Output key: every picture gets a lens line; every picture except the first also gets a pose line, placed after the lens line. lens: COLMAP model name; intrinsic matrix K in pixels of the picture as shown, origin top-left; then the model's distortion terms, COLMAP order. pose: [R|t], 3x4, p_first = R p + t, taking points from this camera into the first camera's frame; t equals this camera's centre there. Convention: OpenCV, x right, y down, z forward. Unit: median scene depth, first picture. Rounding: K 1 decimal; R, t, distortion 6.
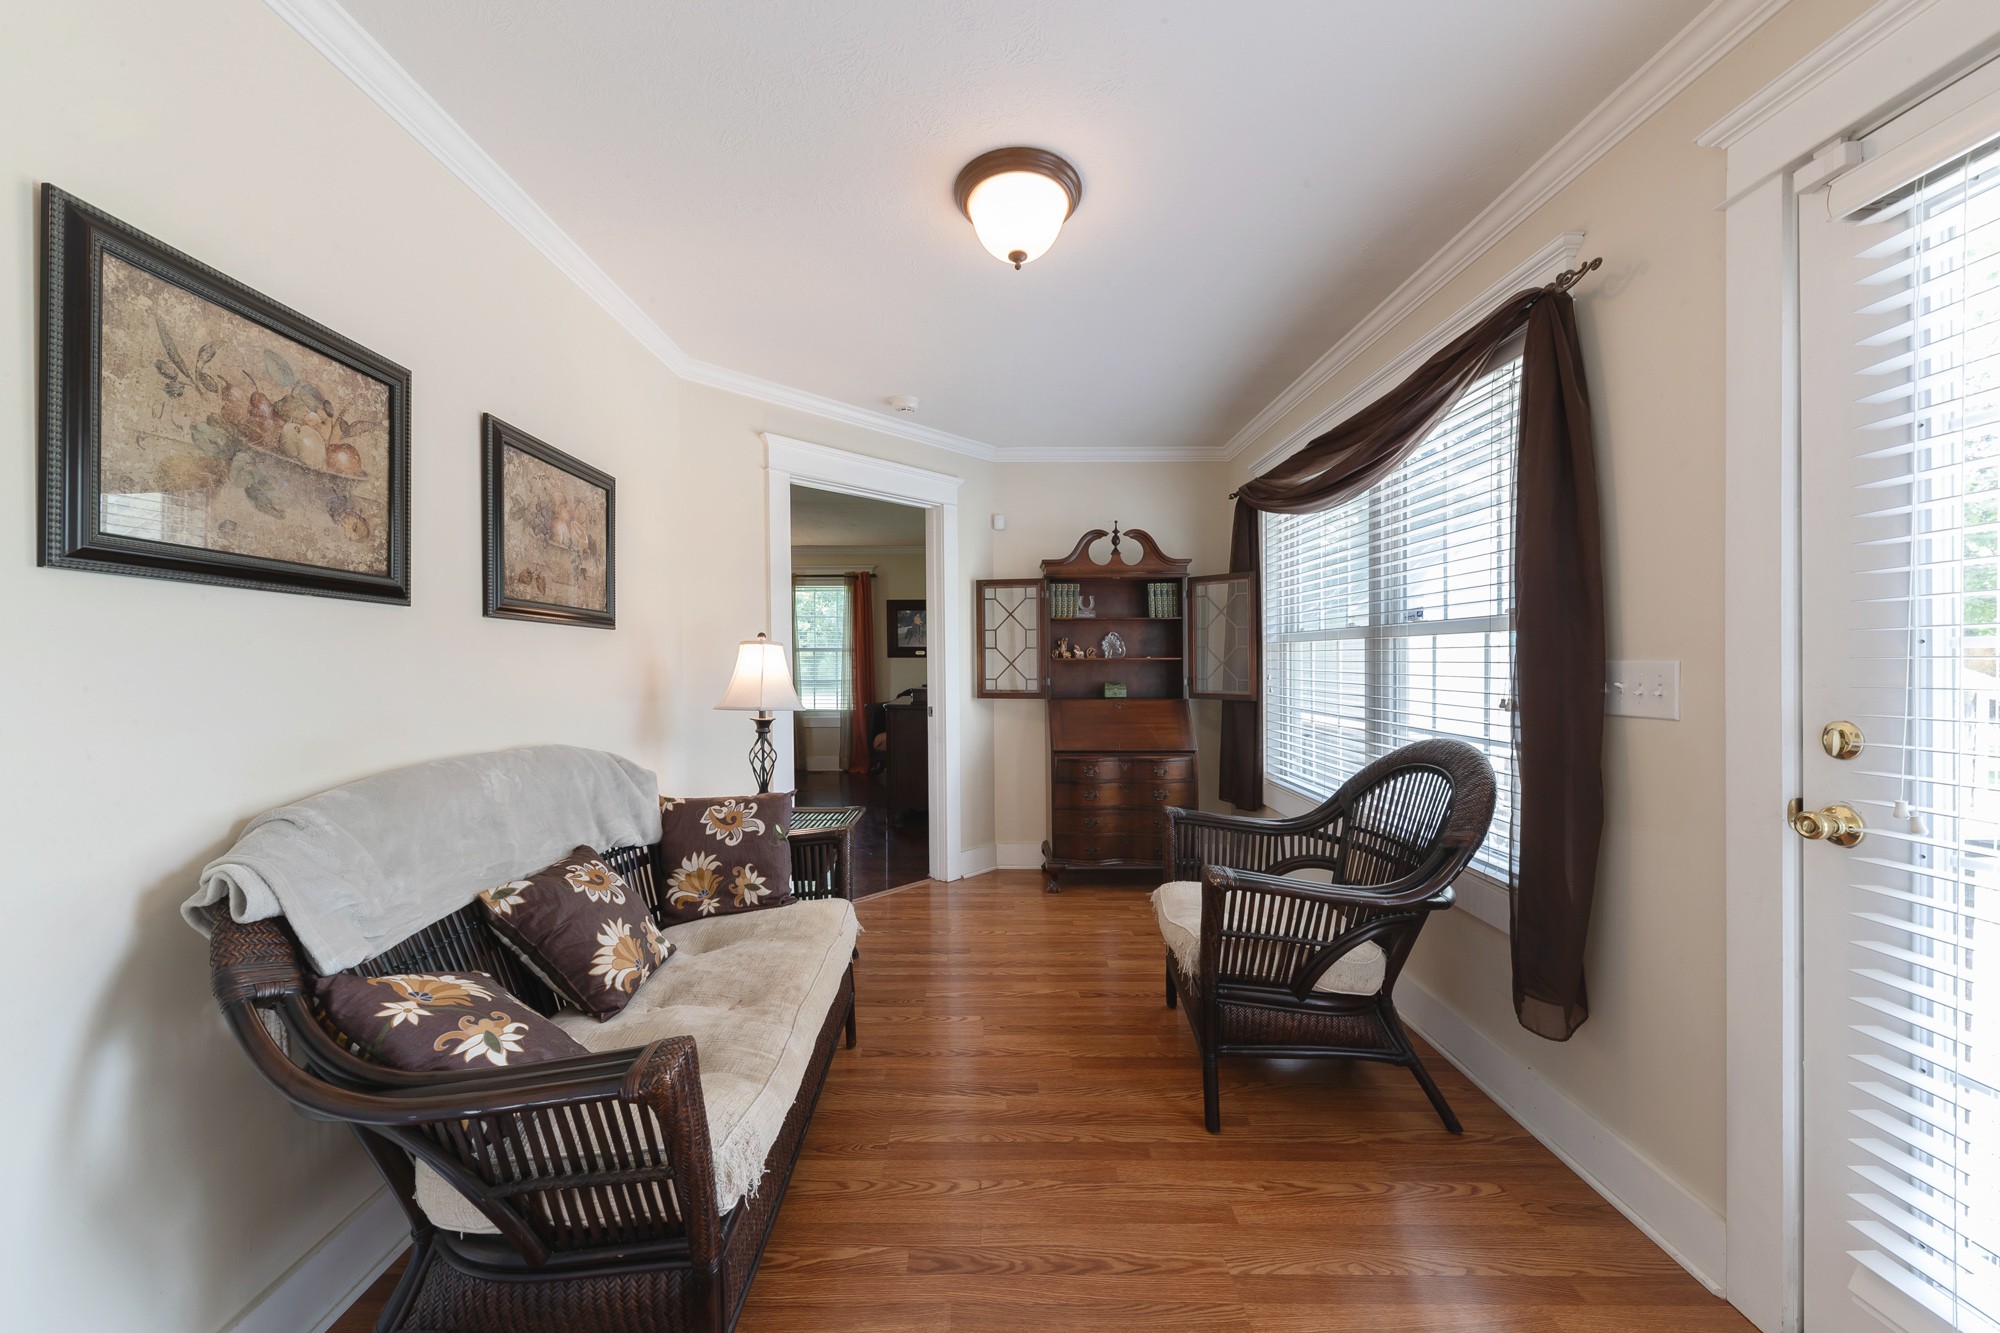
lens RADIAL K [[704.4, 0, 984.2], [0, 704.4, 679.4], [0, 0, 1]] dist [0.011994, -0.001875]
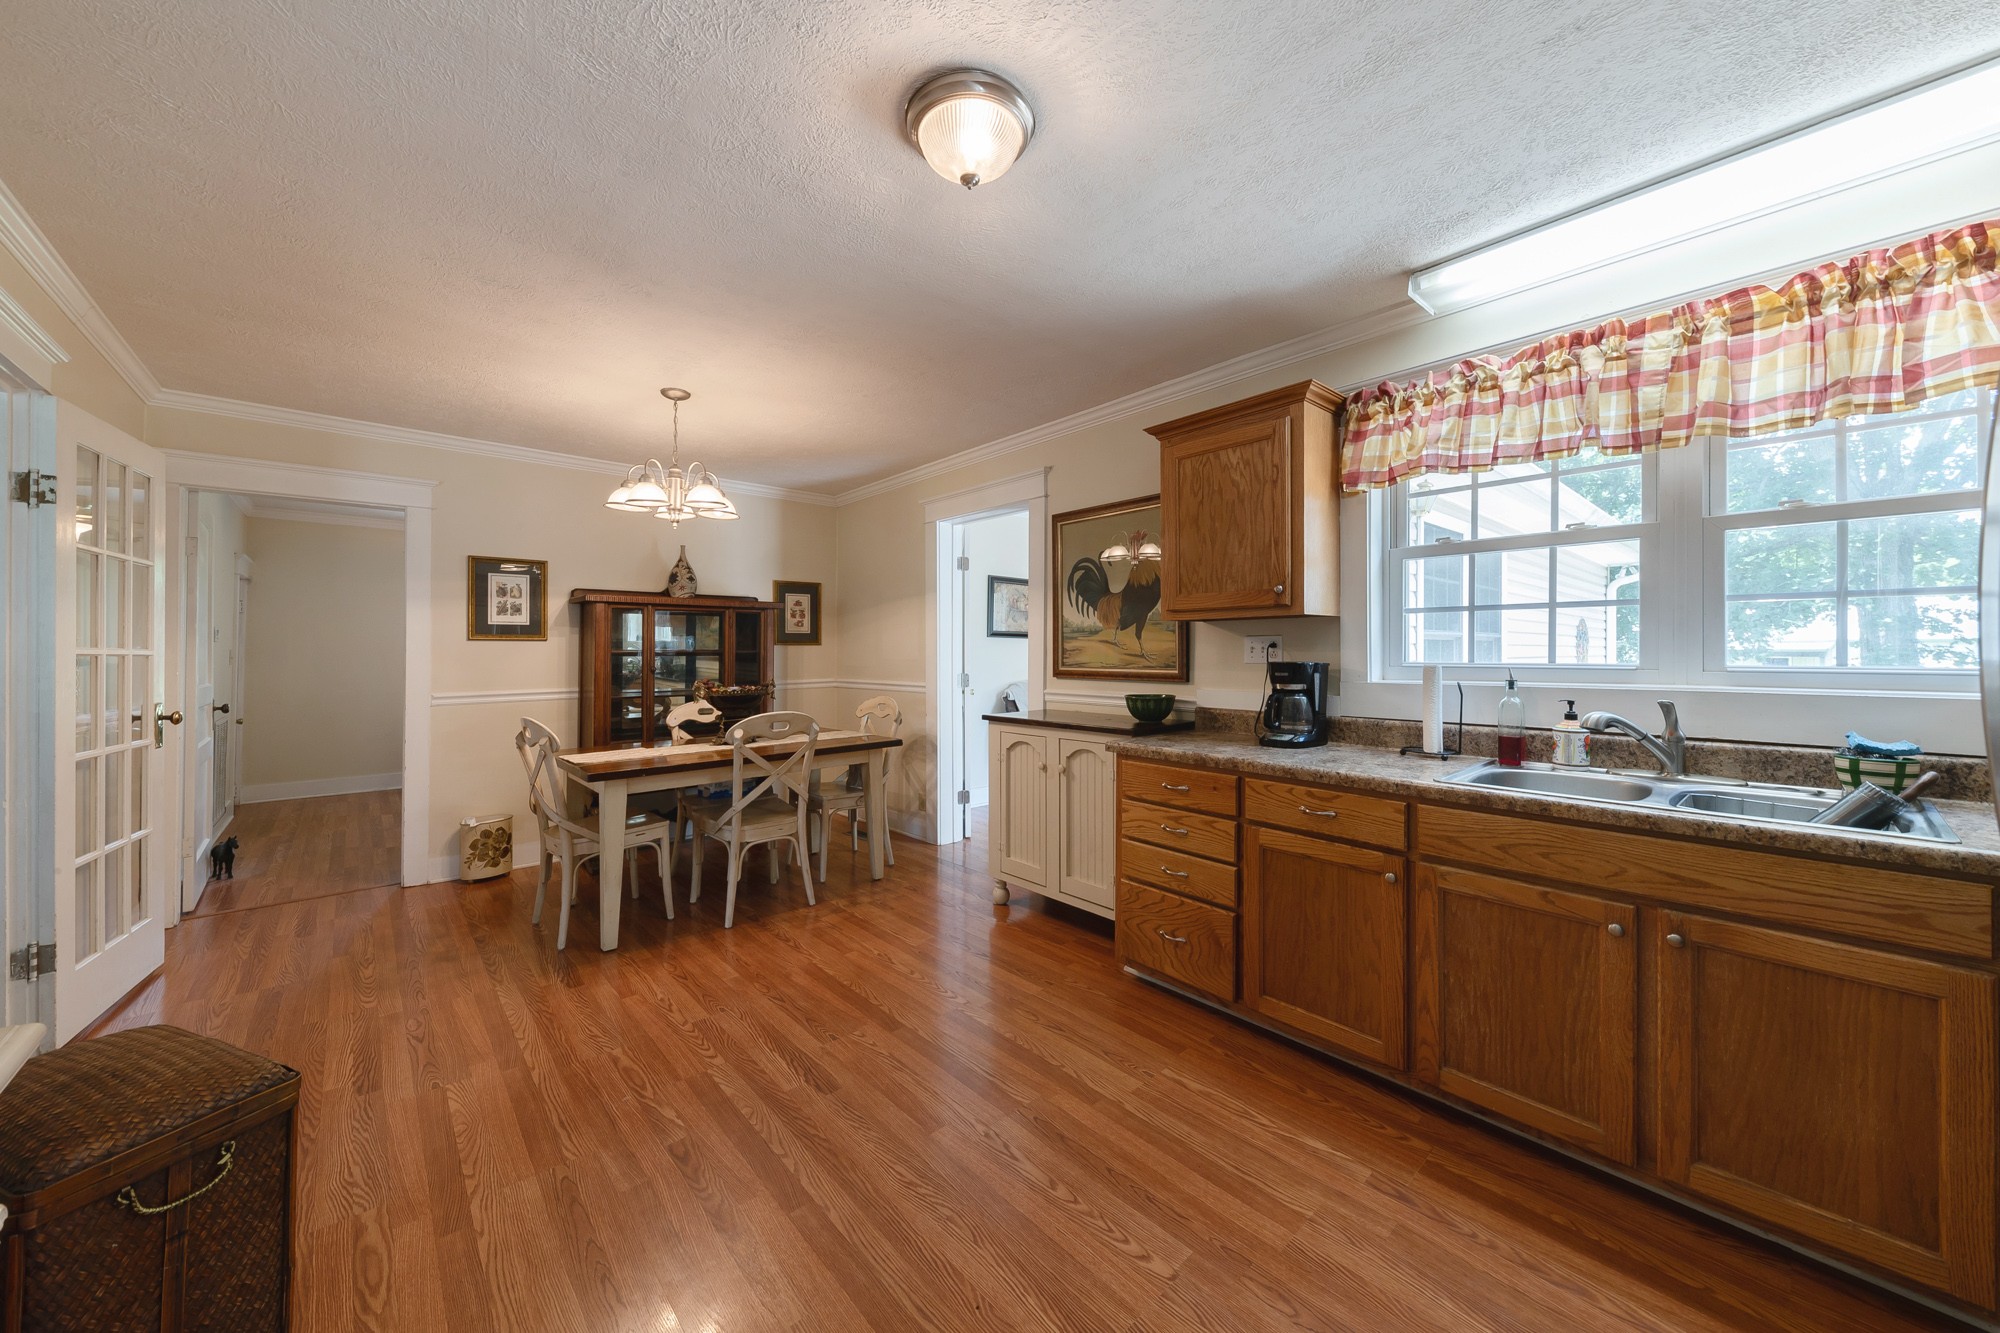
lens RADIAL K [[704.4, 0, 1005.6], [0, 704.4, 647.2], [0, 0, 1]] dist [0.011994, -0.001875]
pose [[0.670275, -0.006231, -0.742087, 2.151035], [-0.017048, 0.999572, -0.023791, 0.044217], [0.741917, 0.028598, 0.669881, -1.932689]]
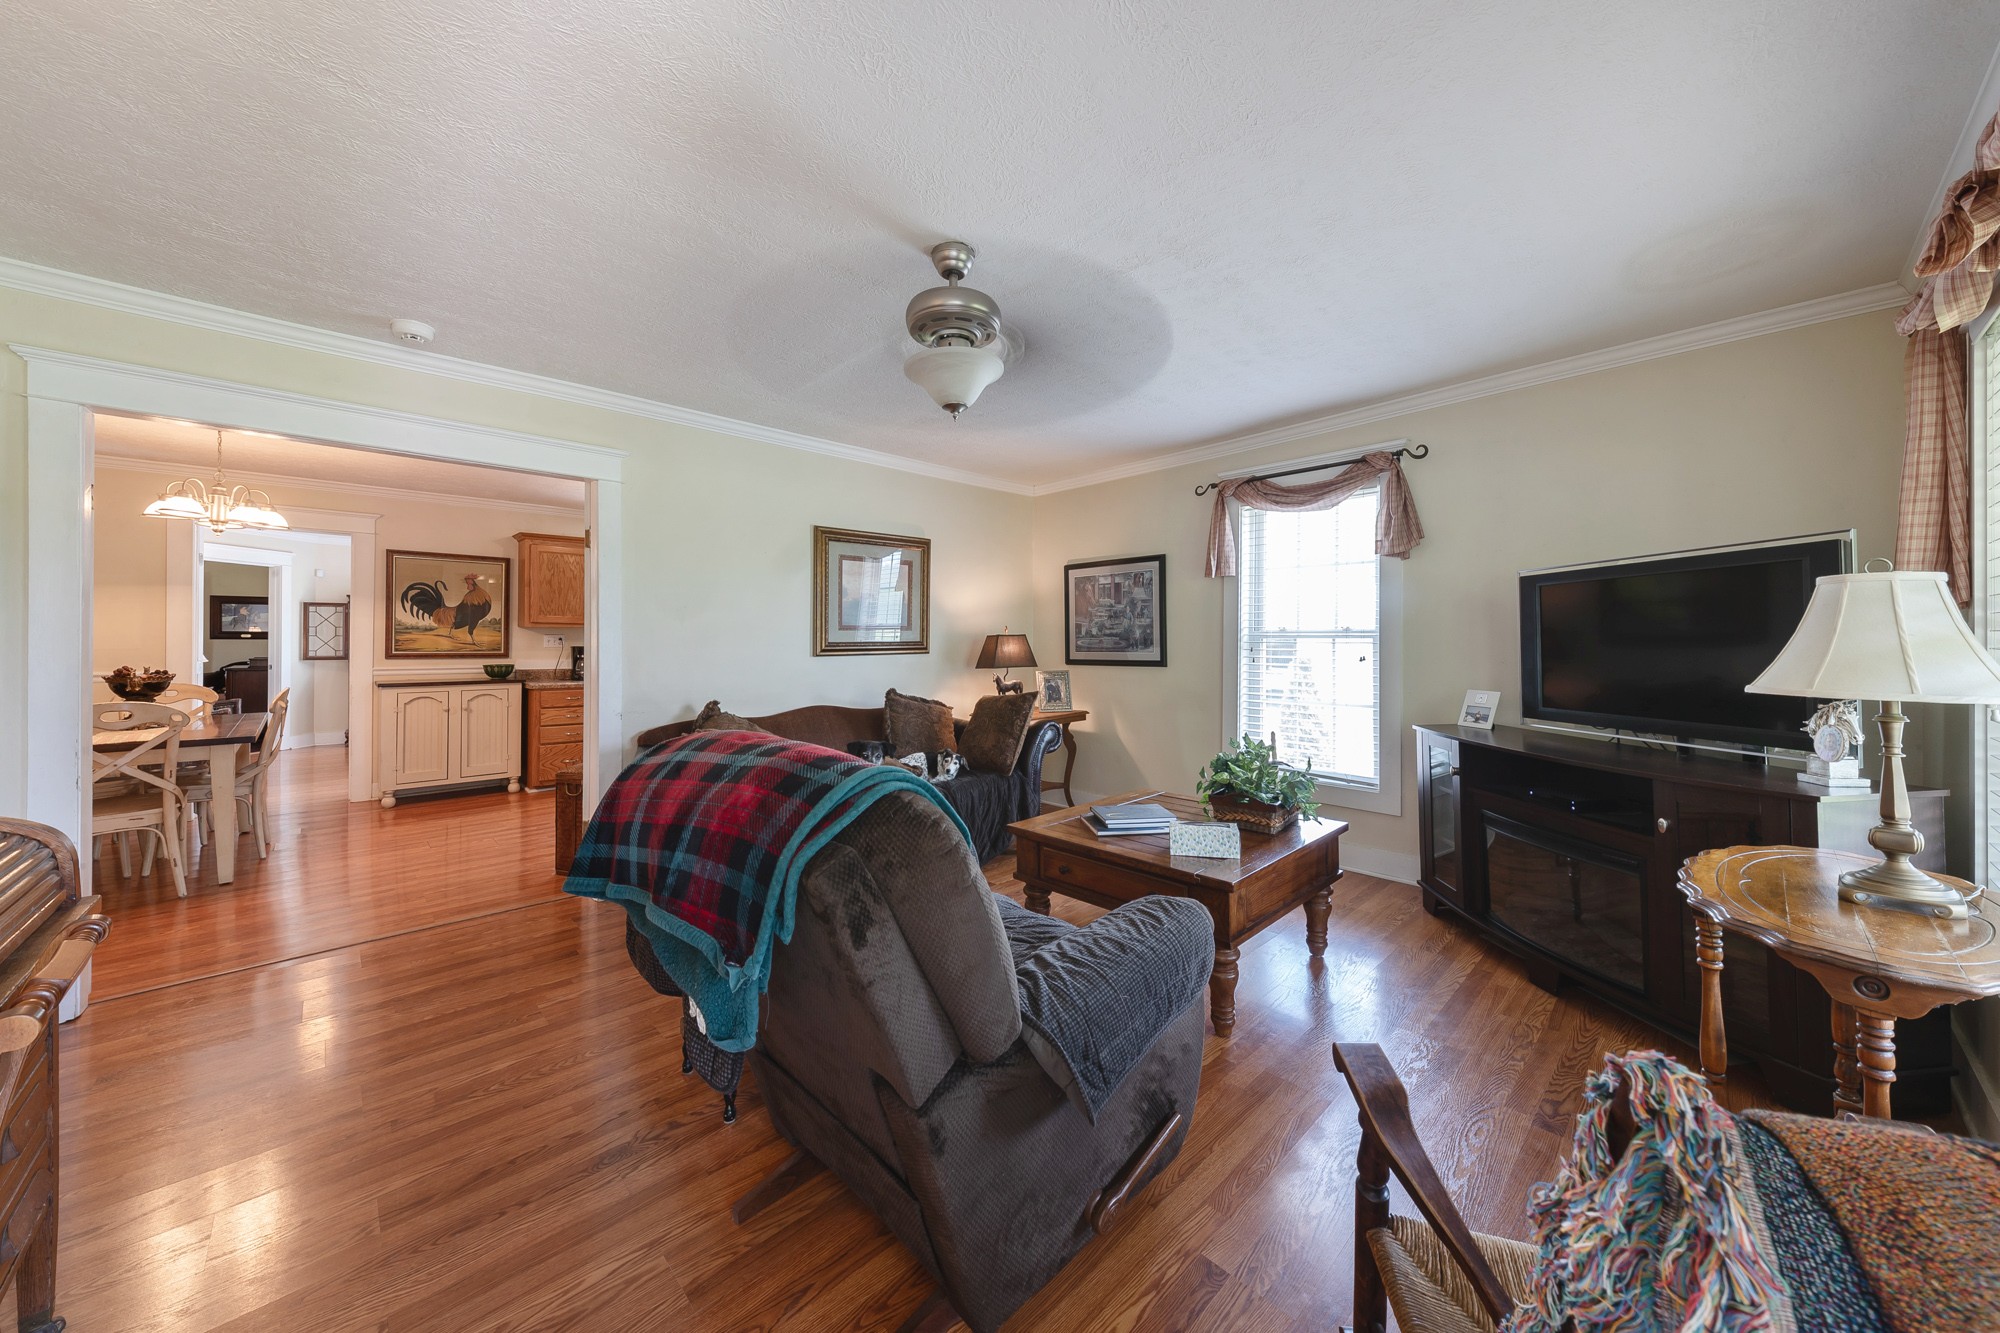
lens RADIAL K [[704.4, 0, 969.5], [0, 704.4, 634.2], [0, 0, 1]] dist [0.011994, -0.001875]
pose [[0.743519, 0.008626, 0.668660, 0.133660], [0.016546, 0.999373, -0.031292, 0.130602], [-0.668510, 0.034330, 0.742910, -5.057955]]
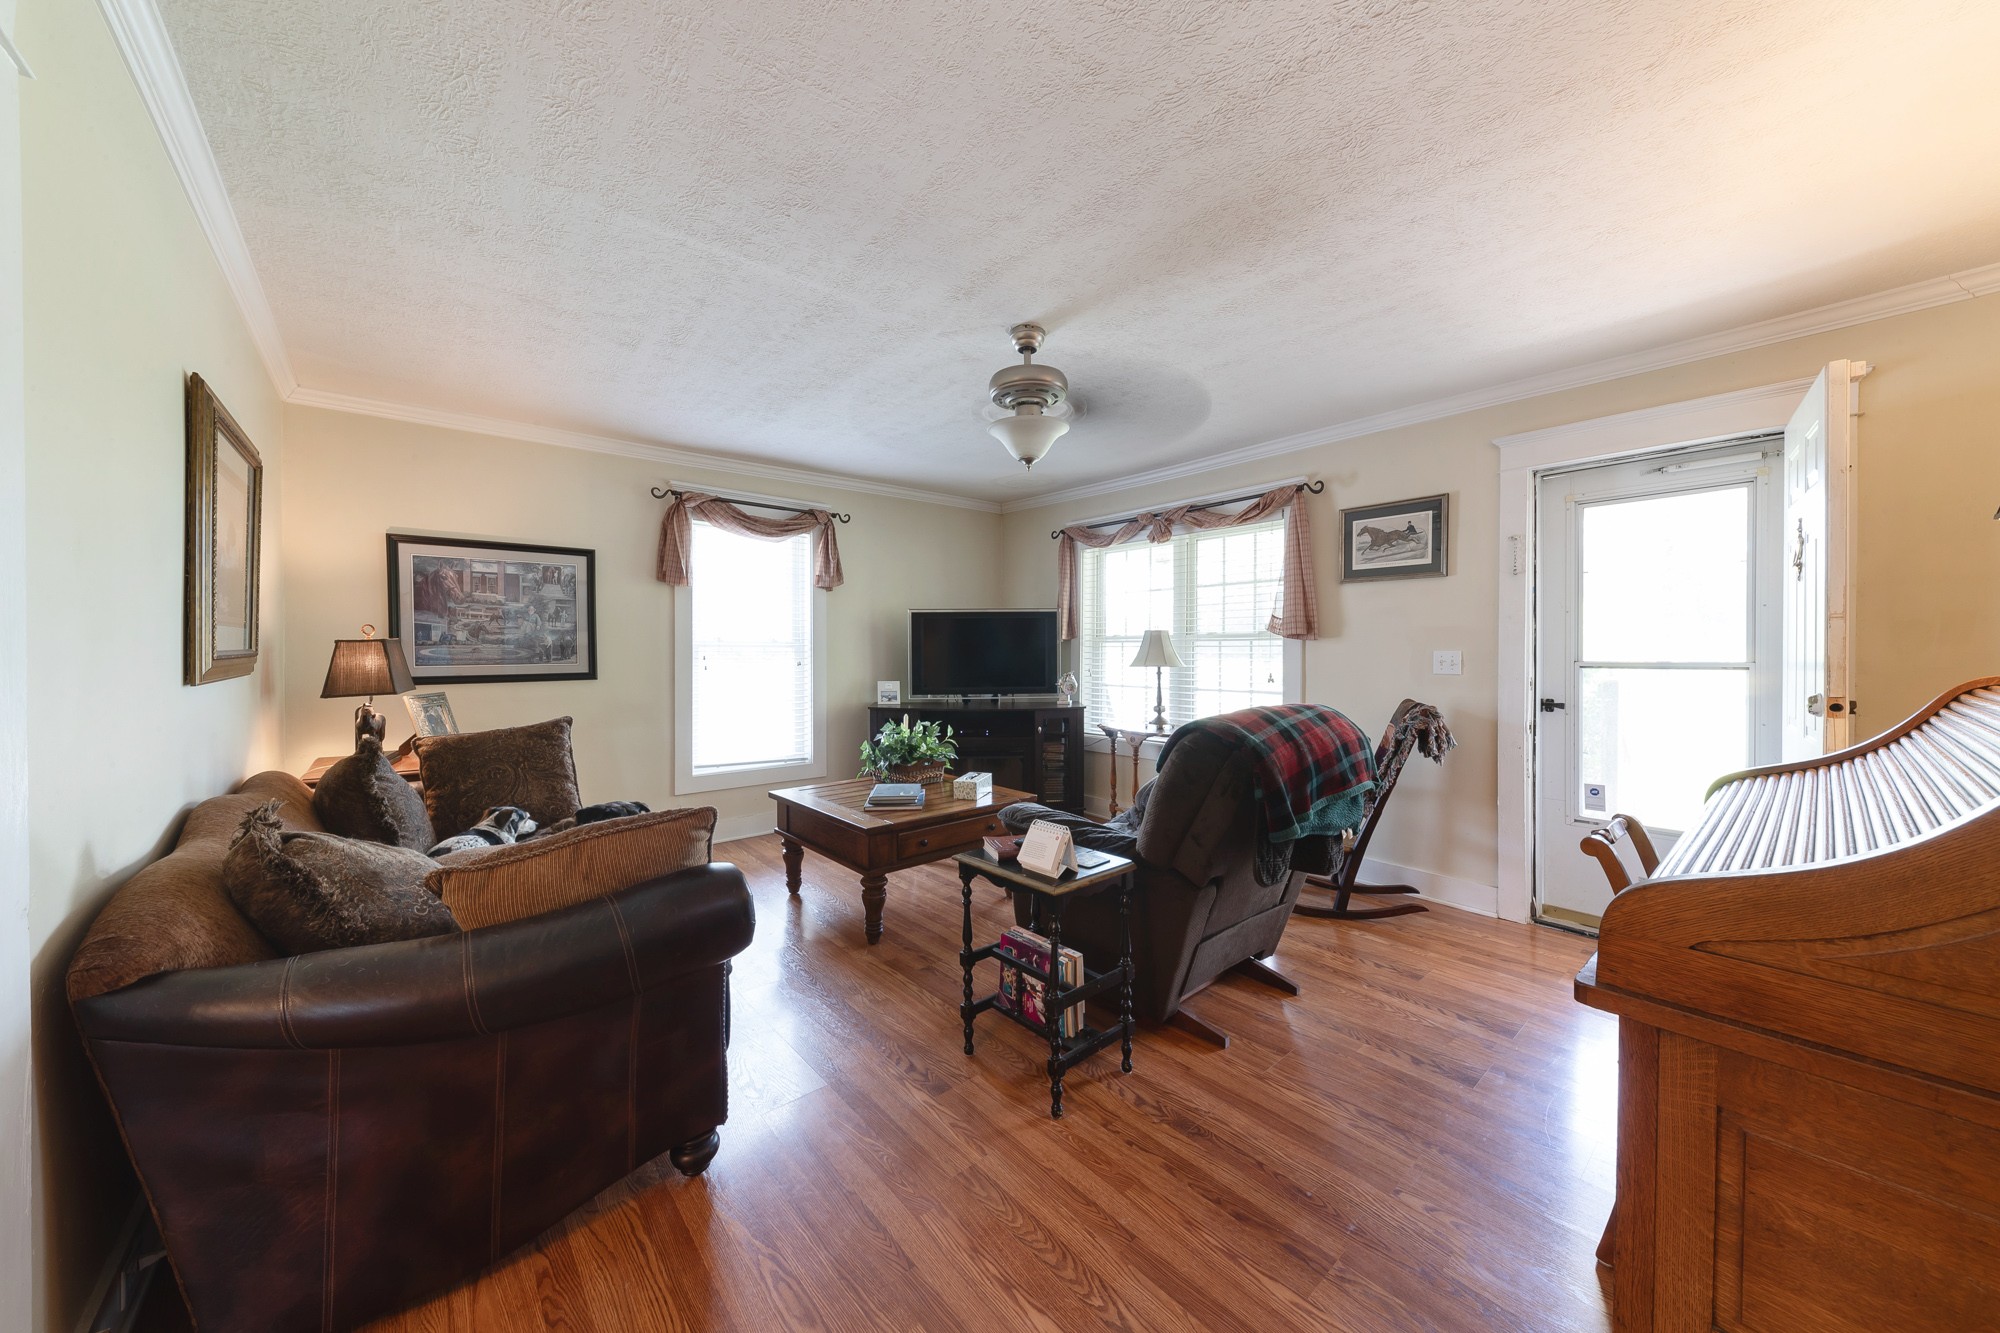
lens RADIAL K [[704.4, 0, 1014.5], [0, 704.4, 652.5], [0, 0, 1]] dist [0.011994, -0.001875]
pose [[-0.656505, 0.001139, 0.754321, -0.244857], [0.022427, 0.999586, 0.018009, 0.075267], [-0.753988, 0.028740, -0.656259, -2.790797]]
